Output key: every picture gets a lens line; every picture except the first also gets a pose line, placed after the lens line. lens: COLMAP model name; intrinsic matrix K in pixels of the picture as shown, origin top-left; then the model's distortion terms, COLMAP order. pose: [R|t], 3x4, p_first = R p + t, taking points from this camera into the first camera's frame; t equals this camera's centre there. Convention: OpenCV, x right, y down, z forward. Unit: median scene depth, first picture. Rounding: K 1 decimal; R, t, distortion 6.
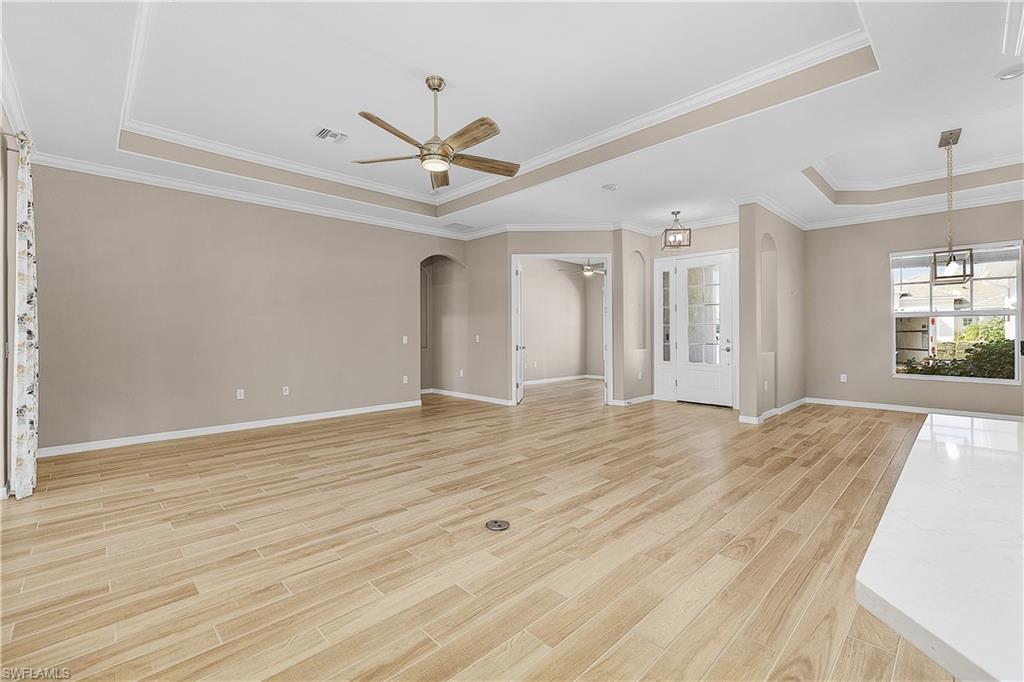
lens RADIAL K [[436.3, 0, 512.0], [0, 436.3, 341.0], [0, 0, 1]] dist [-0.000884, -0.000216]
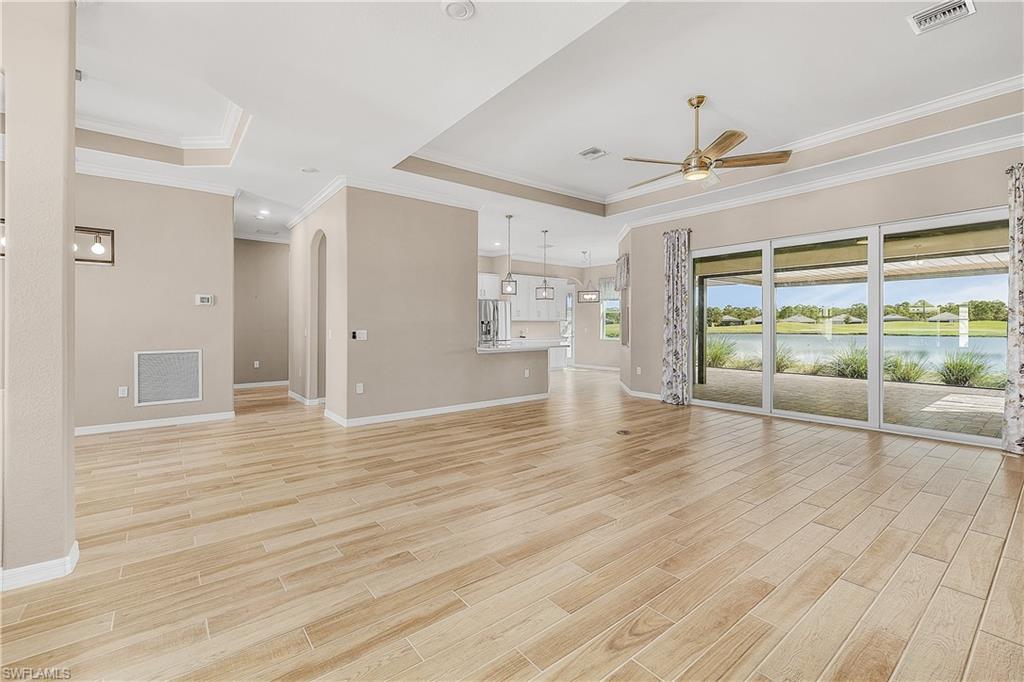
lens RADIAL K [[443.1, 0, 511.2], [0, 443.1, 321.5], [0, 0, 1]] dist [-0.001290, -0.000129]
pose [[-0.995581, 0.010208, 0.093352, 0.174661], [0.010833, 0.999922, 0.006190, -0.035773], [-0.093282, 0.007174, -0.995614, 1.991286]]
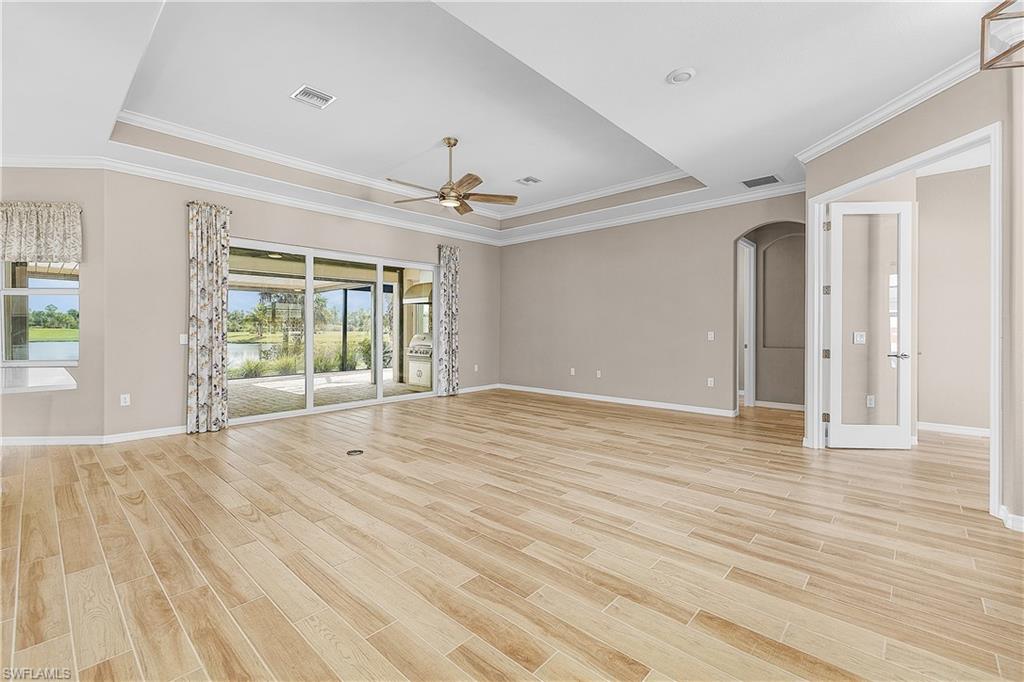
lens RADIAL K [[436.9, 0, 512.5], [0, 436.9, 333.3], [0, 0, 1]] dist [-0.000245, -0.000791]
pose [[0.066075, 0.015106, -0.997700, 1.081320], [-0.017716, 0.999746, 0.013964, -0.023726], [0.997657, 0.016752, 0.066326, 1.011147]]
